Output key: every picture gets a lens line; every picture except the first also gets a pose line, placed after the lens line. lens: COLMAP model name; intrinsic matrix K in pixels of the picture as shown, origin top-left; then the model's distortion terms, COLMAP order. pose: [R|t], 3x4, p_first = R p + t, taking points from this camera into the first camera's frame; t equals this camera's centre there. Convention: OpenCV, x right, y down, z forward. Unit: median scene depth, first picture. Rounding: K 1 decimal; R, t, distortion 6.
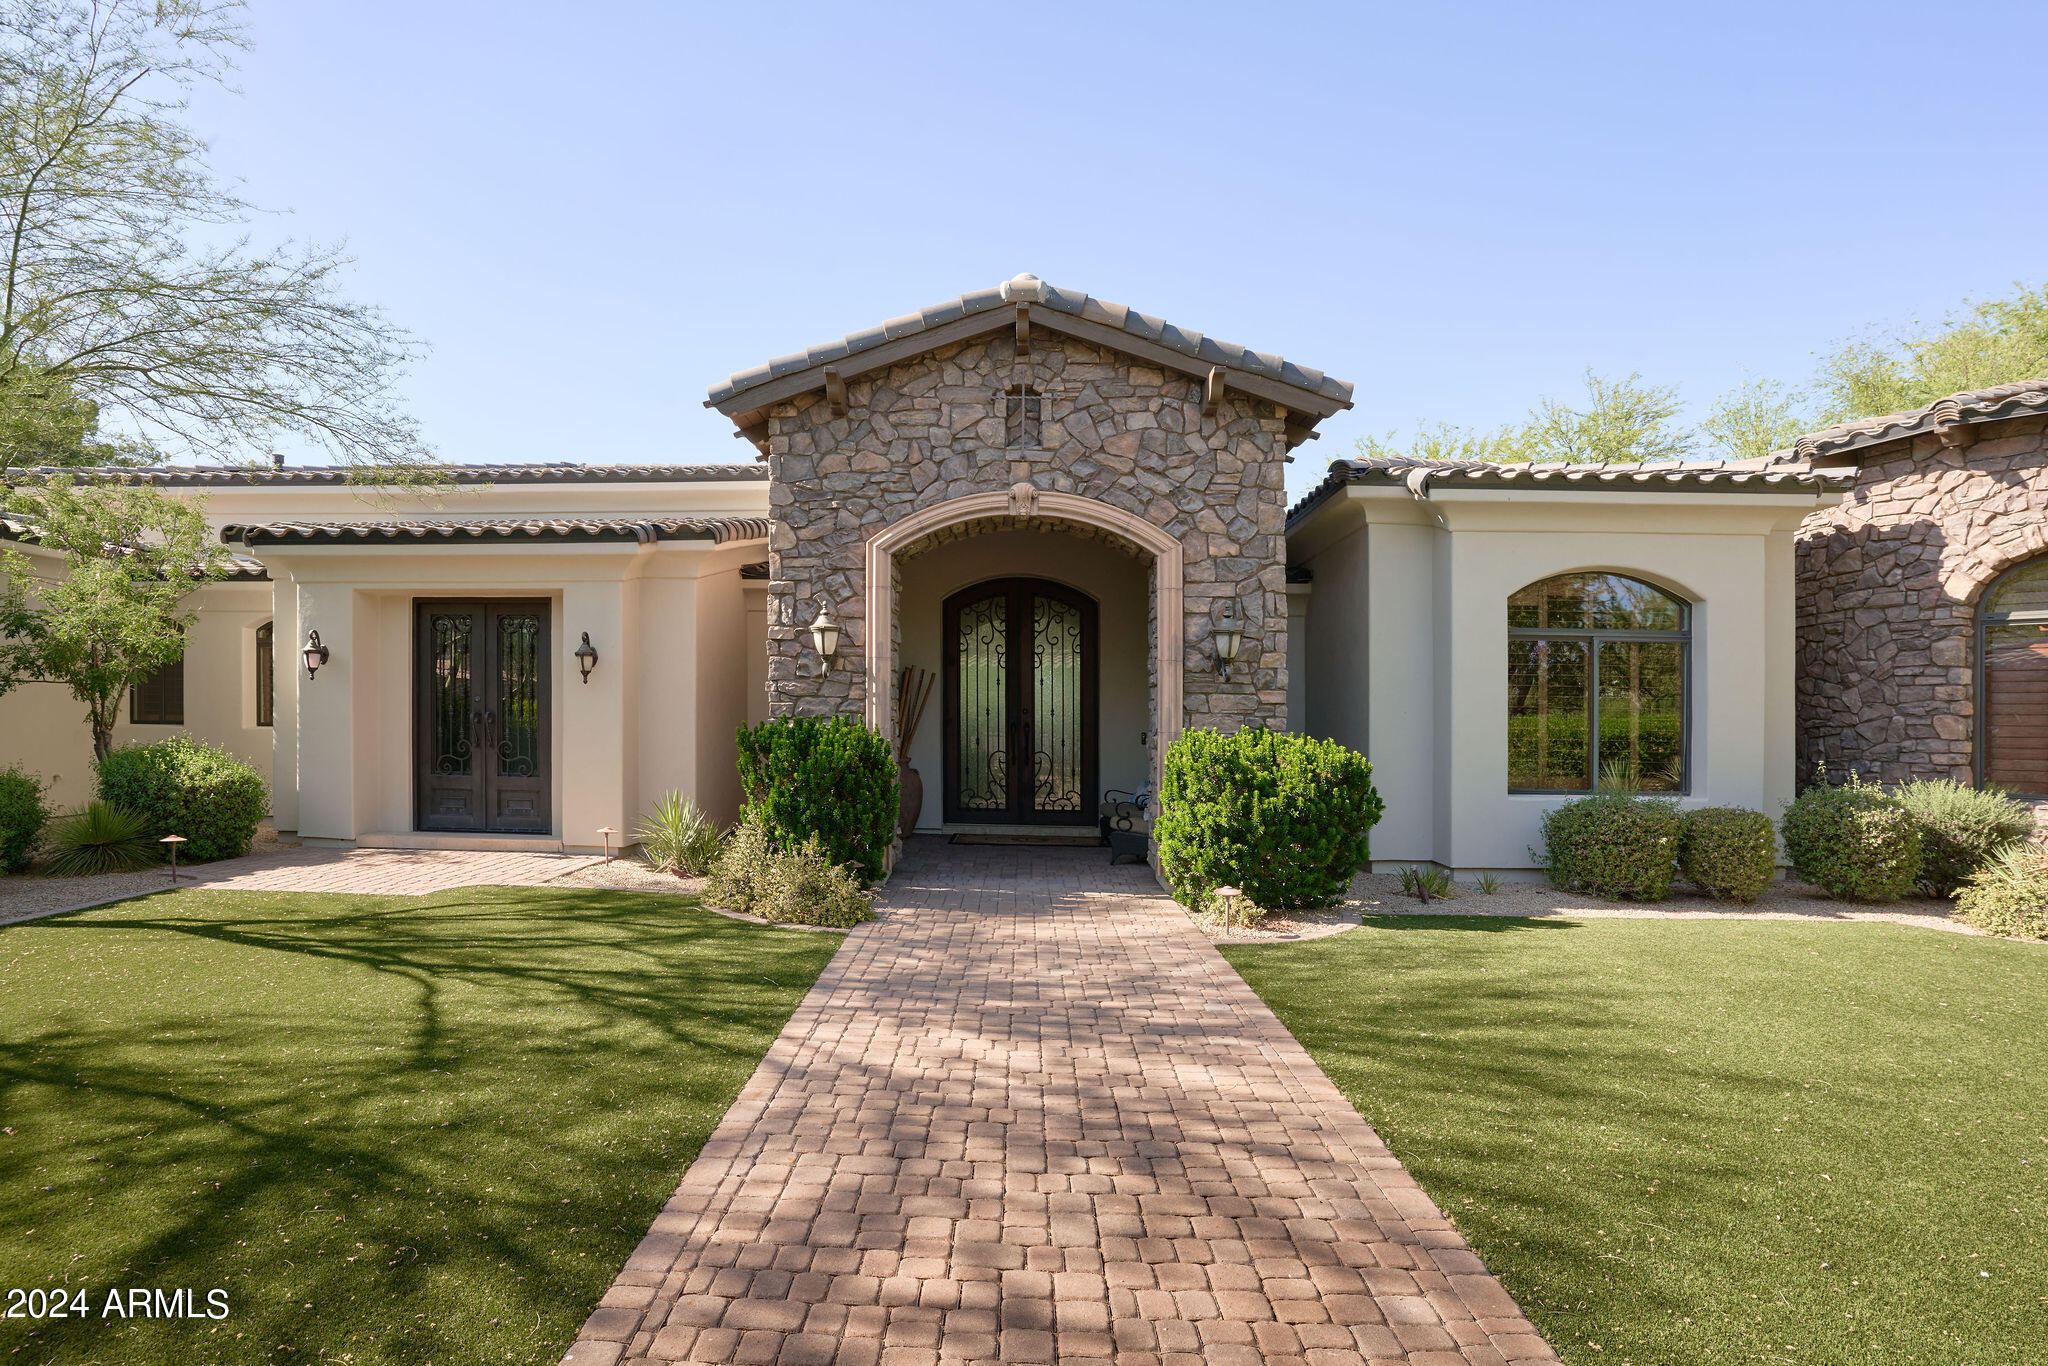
lens RADIAL K [[1082.9, 0, 944.7], [0, 1082.9, 731.0], [0, 0, 1]] dist [-0.038168, 0.007129]
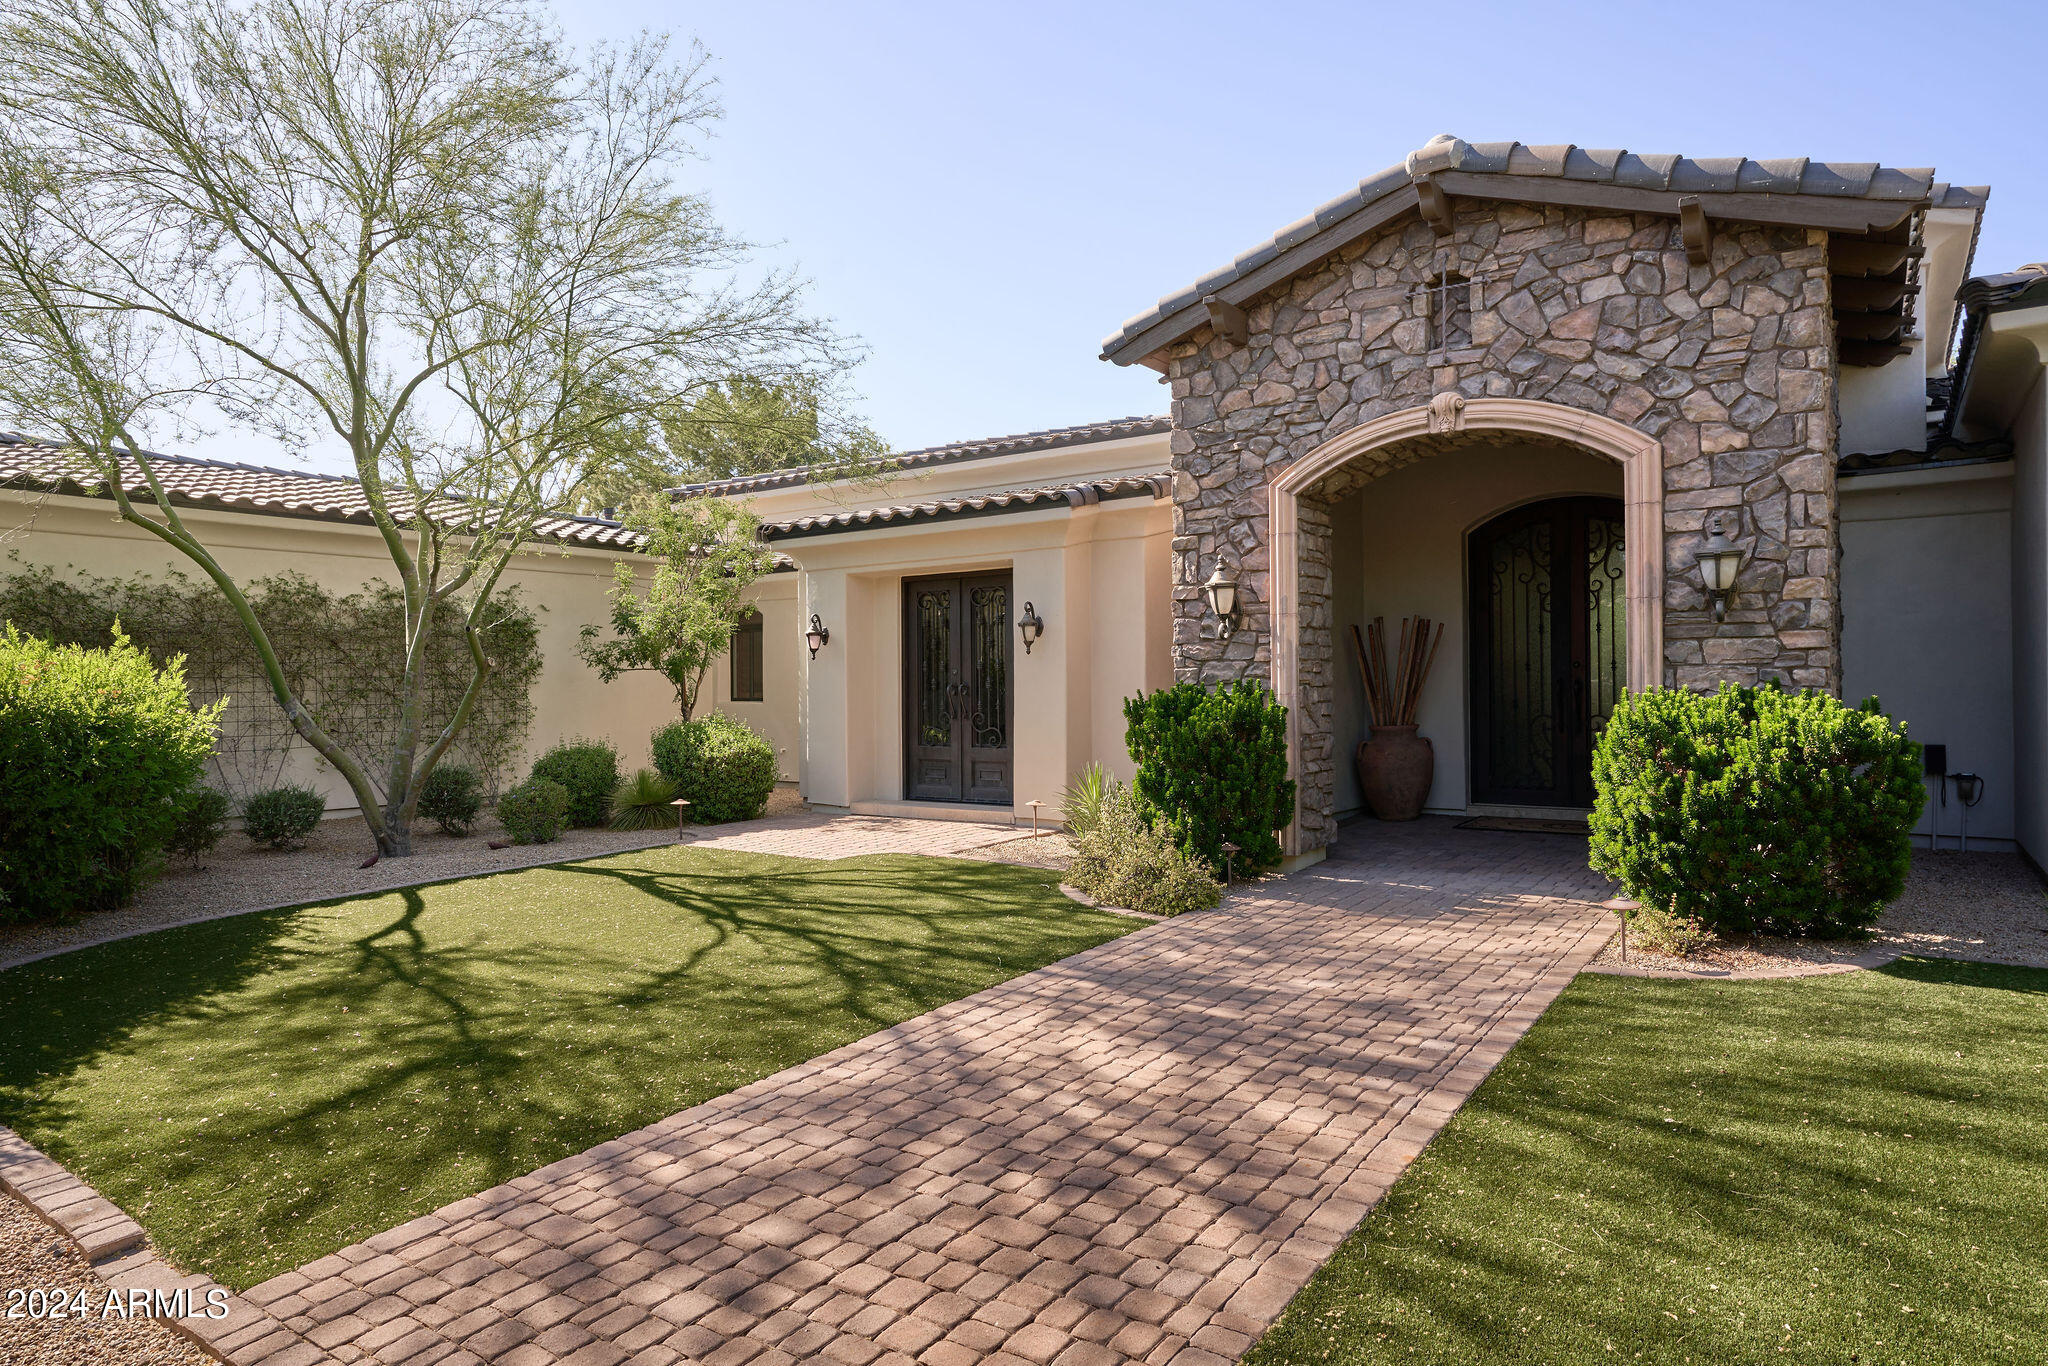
lens RADIAL K [[1232.6, 0, 1020.1], [0, 1232.6, 678.8], [0, 0, 1]] dist [-0.013096, 0.011742]
pose [[0.850399, -0.027753, -0.525407, 0.287948], [0.023772, 0.999615, -0.014324, -0.005994], [0.525602, -0.000309, 0.850731, 0.034612]]
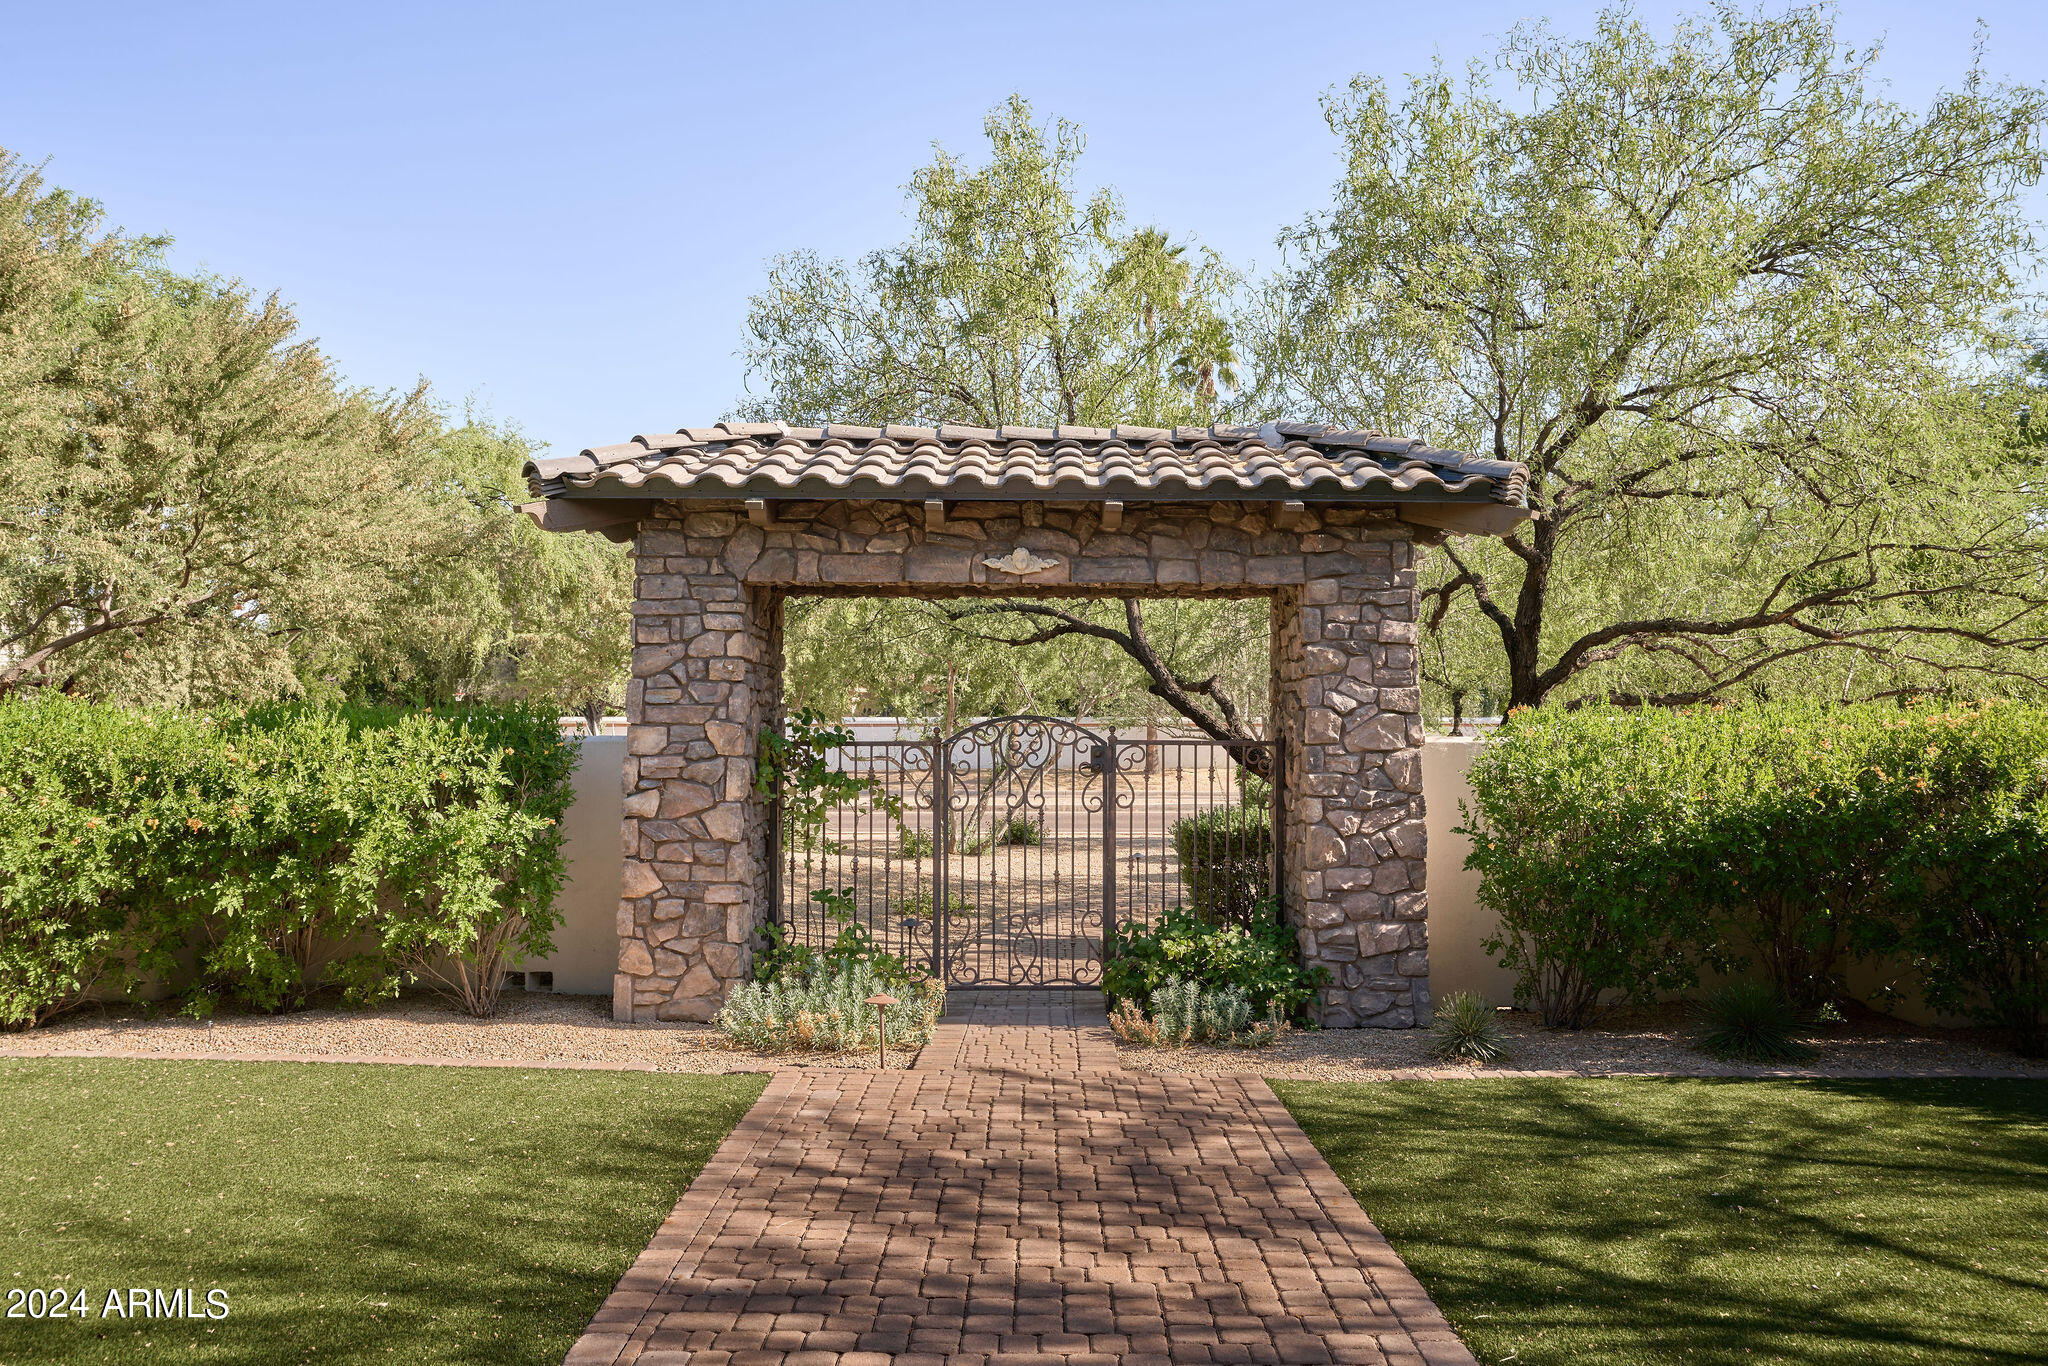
lens RADIAL K [[1567.7, 0, 1019.6], [0, 1567.7, 693.5], [0, 0, 1]] dist [0.016121, 0.018149]
pose [[-0.998135, -0.020589, -0.057462, 0.080636], [-0.020271, 0.999776, -0.006107, -0.035100], [0.057575, -0.004931, -0.998329, 1.064368]]
